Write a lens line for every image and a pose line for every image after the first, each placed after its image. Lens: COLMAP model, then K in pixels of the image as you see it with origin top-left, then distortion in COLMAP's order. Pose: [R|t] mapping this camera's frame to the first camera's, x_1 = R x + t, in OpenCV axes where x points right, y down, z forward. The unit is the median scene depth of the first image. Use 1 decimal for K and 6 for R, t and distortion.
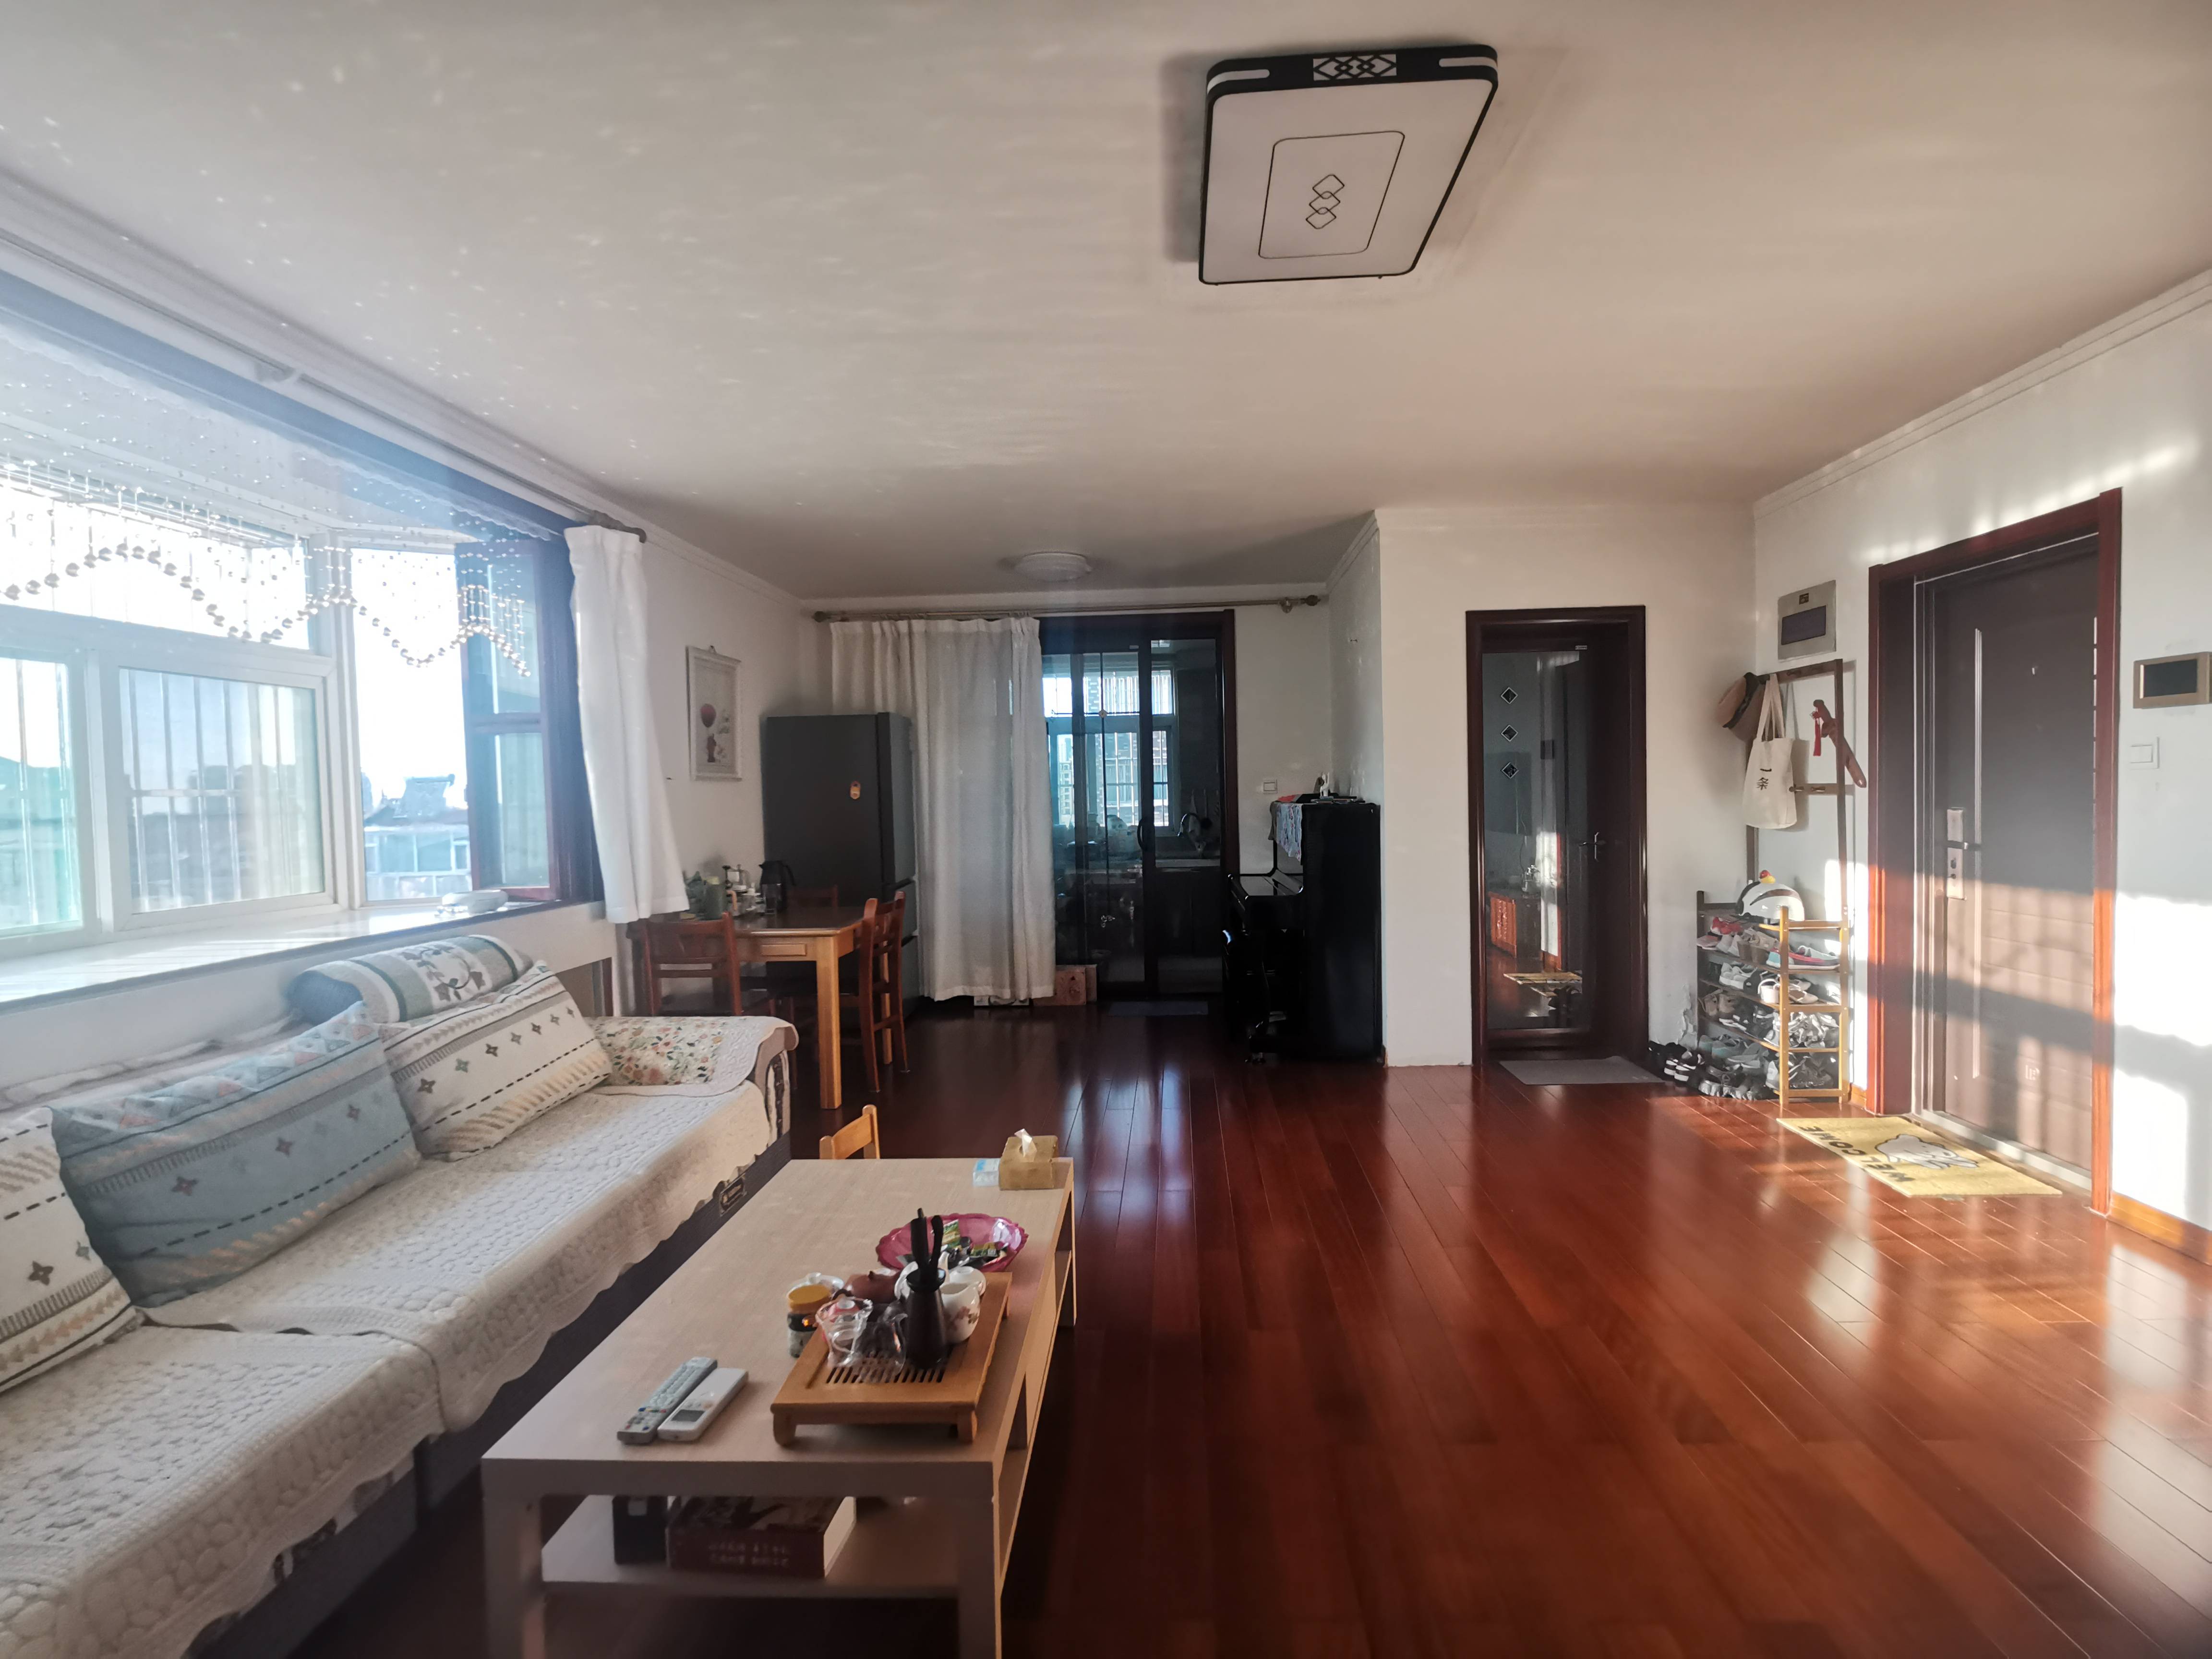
lens RADIAL K [[1094.6, 0, 1116.2], [0, 1094.6, 834.1], [0, 0, 1]] dist [0.000059, 0.000002]
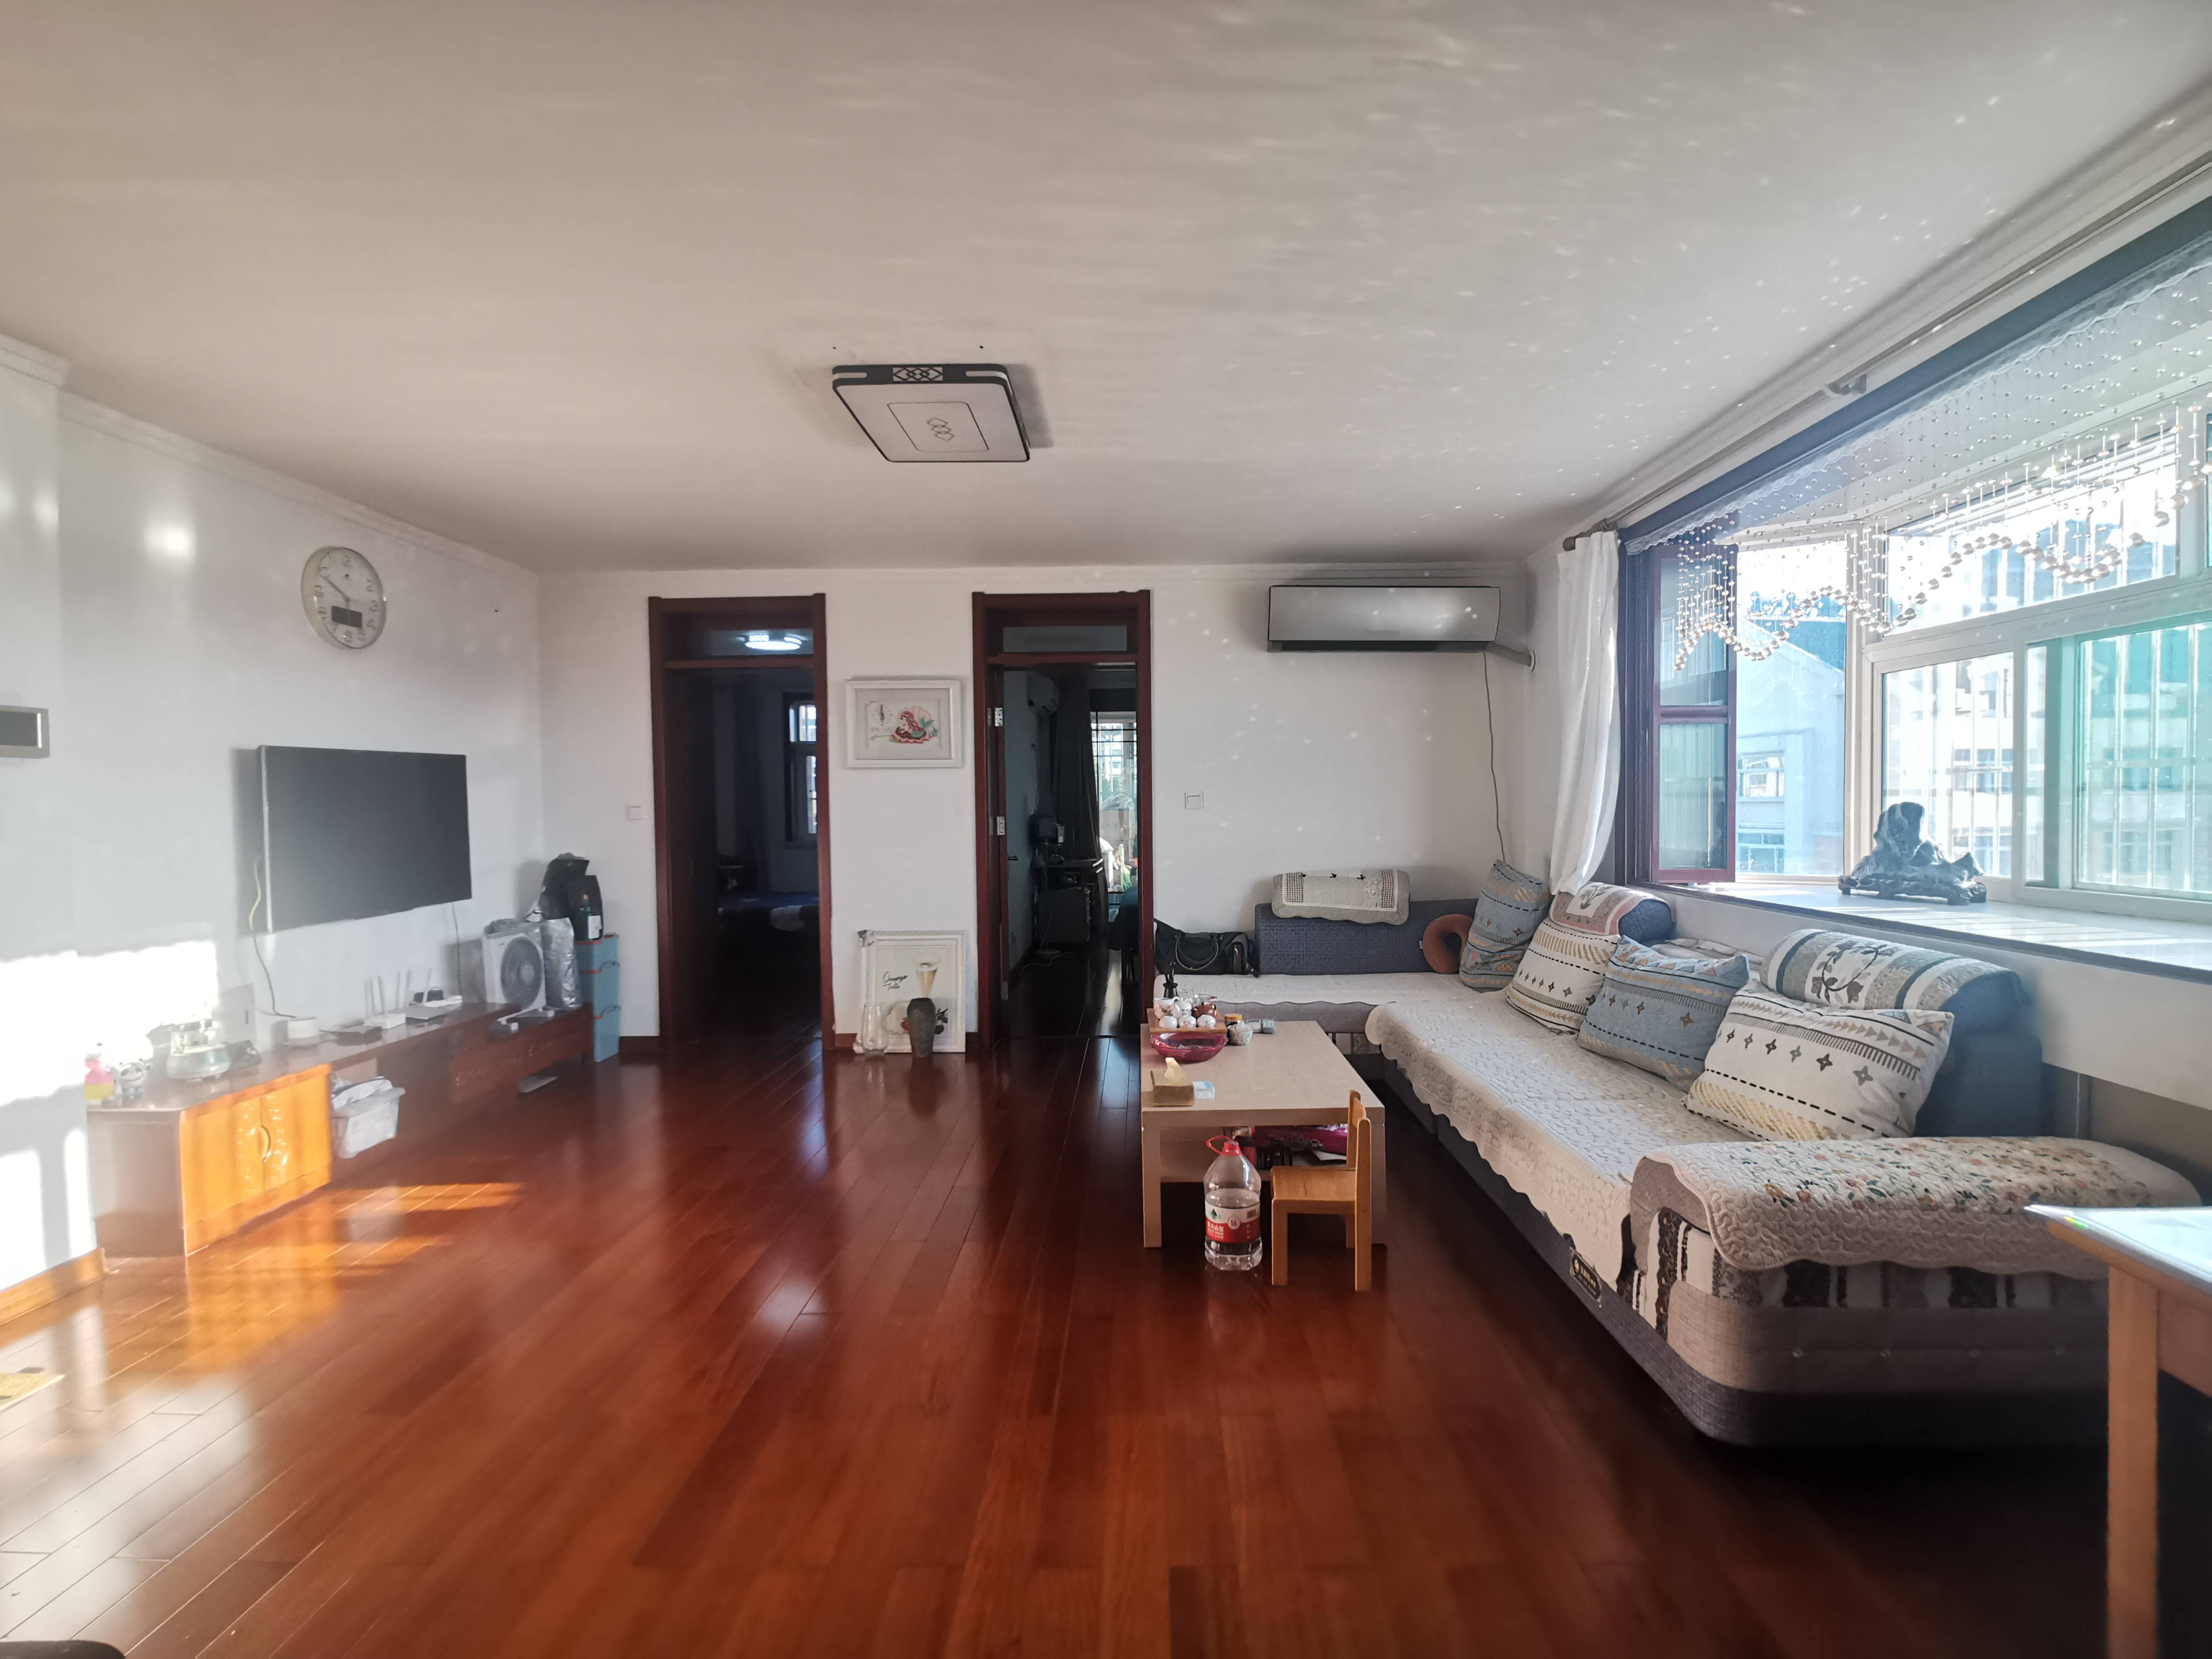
lens RADIAL K [[1094.6, 0, 1116.2], [0, 1094.6, 834.1], [0, 0, 1]] dist [0.000059, 0.000002]
pose [[-0.998825, 0.041093, -0.025709, 0.004365], [0.039285, 0.996961, 0.067271, -0.072761], [0.028395, 0.066182, -0.997403, 1.926533]]
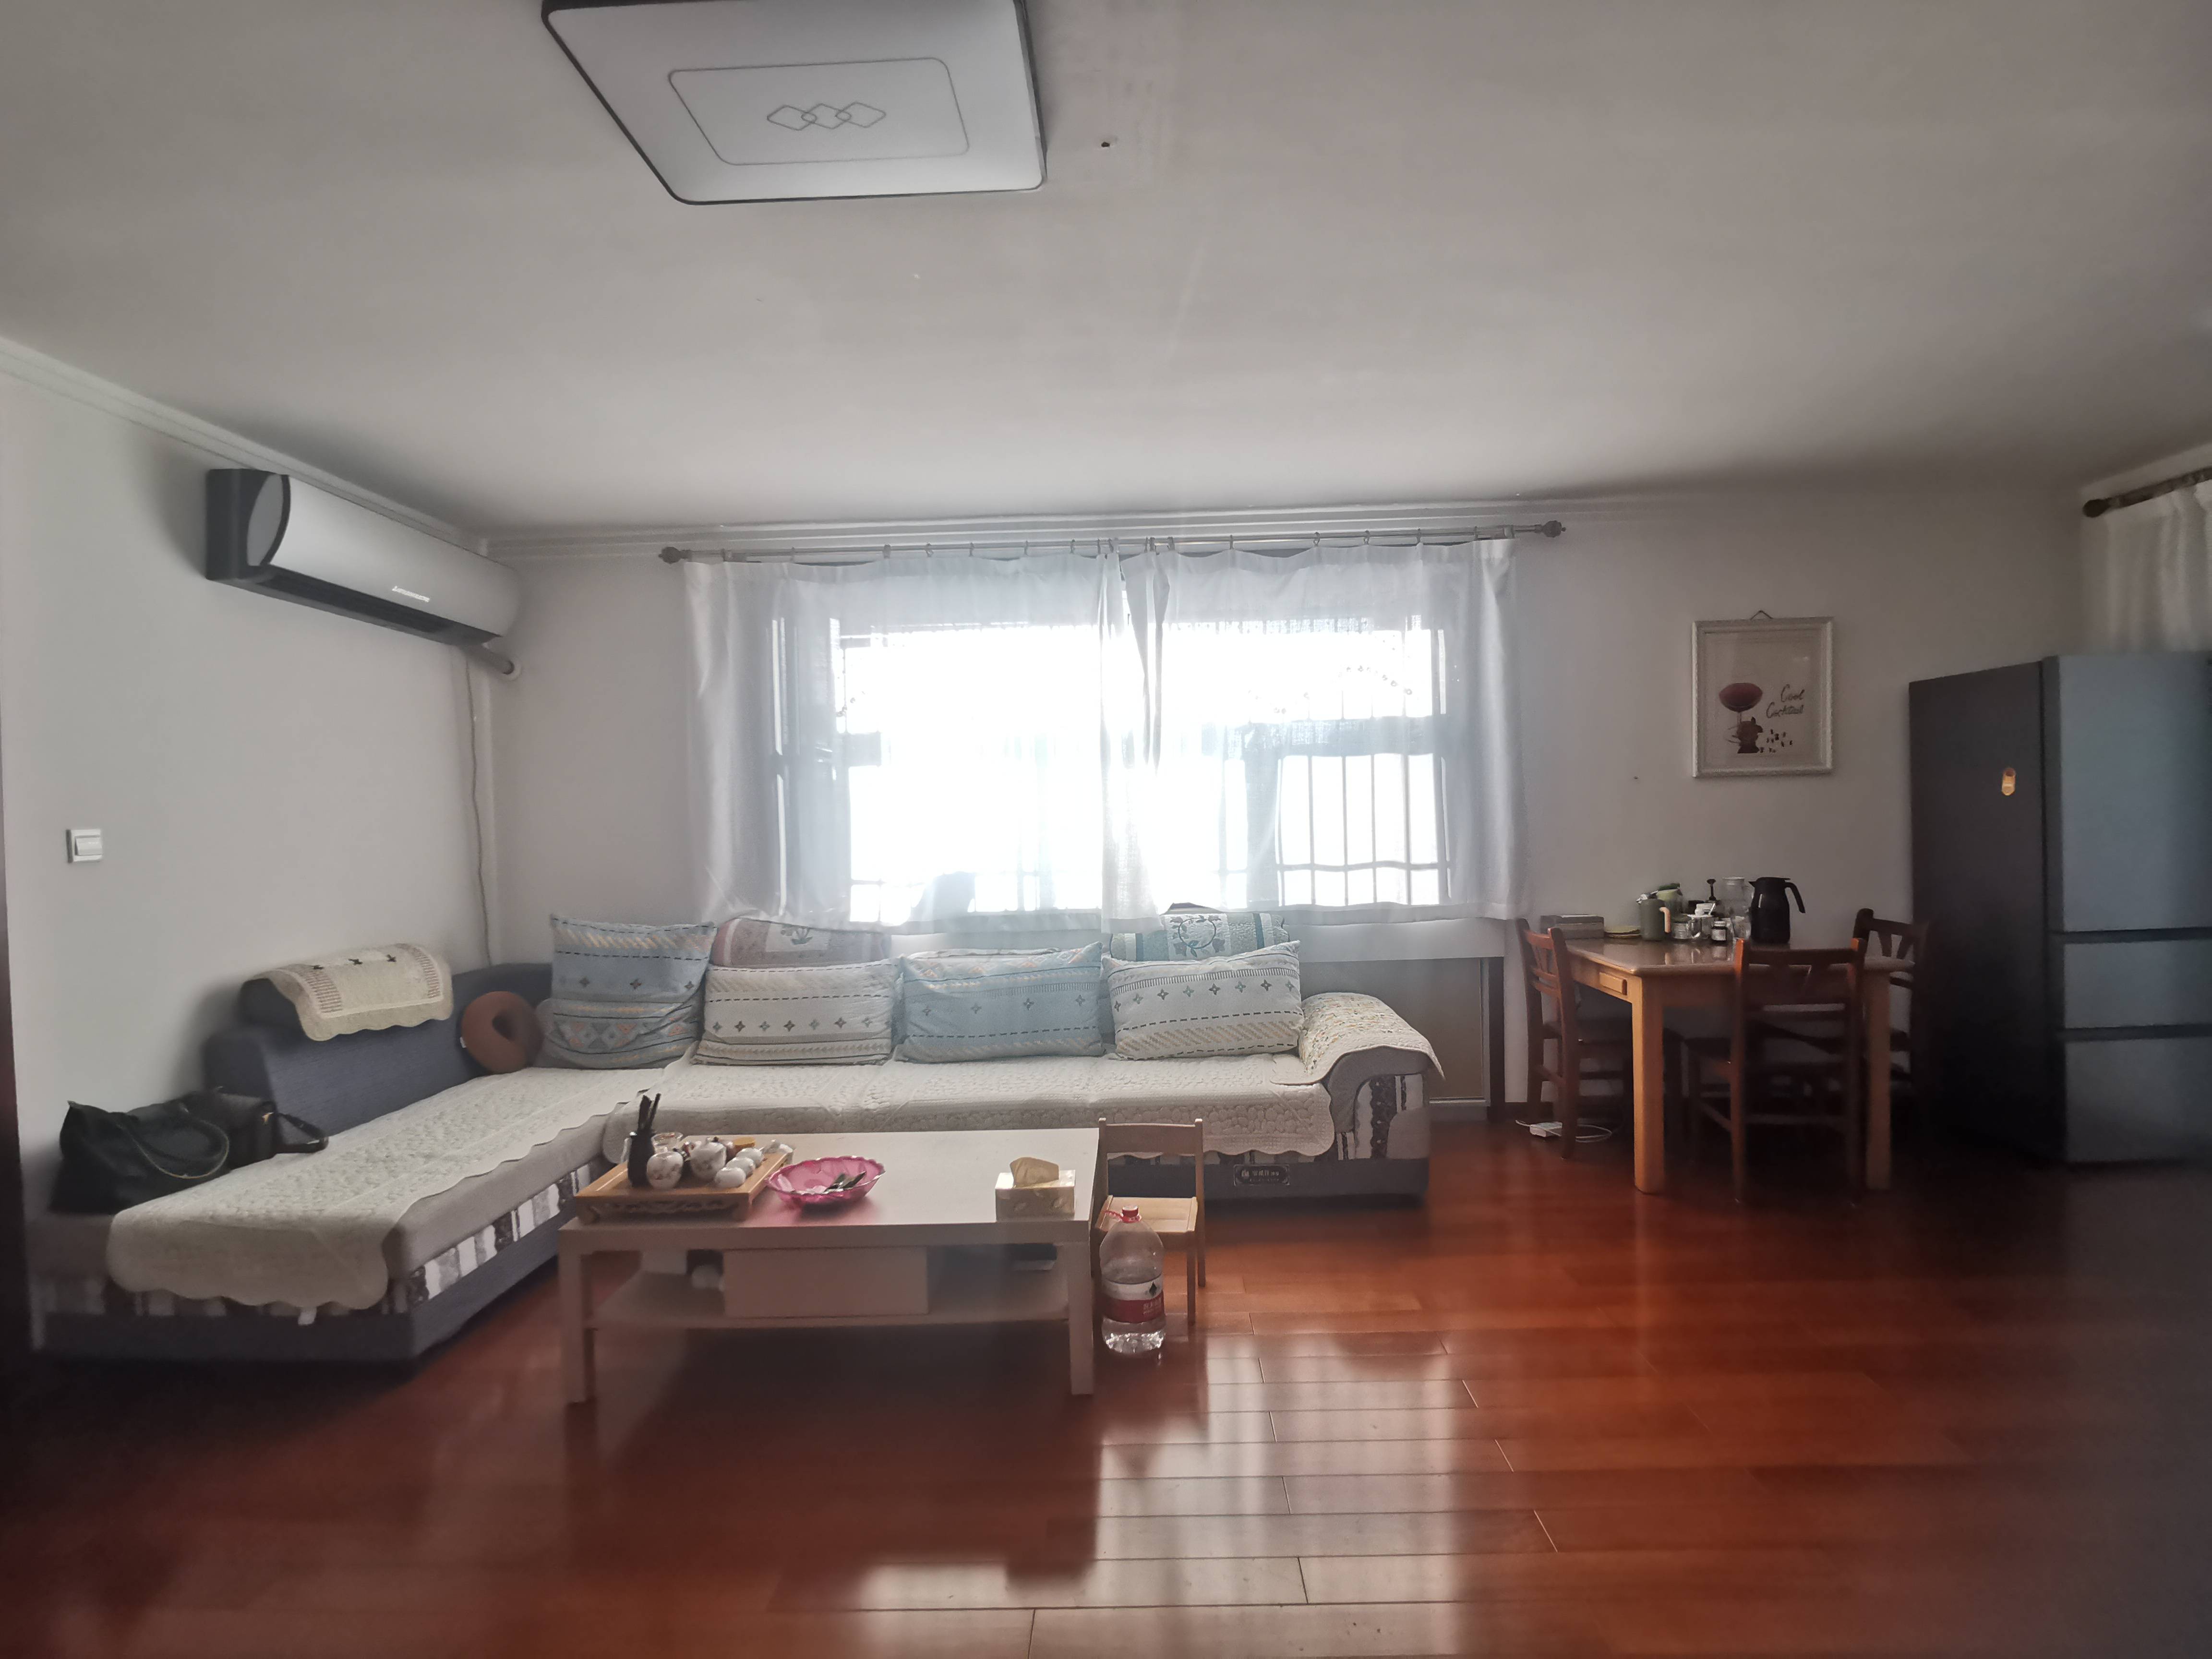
lens RADIAL K [[1094.6, 0, 1116.2], [0, 1094.6, 834.1], [0, 0, 1]] dist [0.000059, 0.000002]
pose [[0.031865, 0.040154, -0.998685, 0.756689], [-0.012953, 0.999125, 0.039758, -0.054257], [0.999408, 0.011669, 0.032357, 0.861309]]
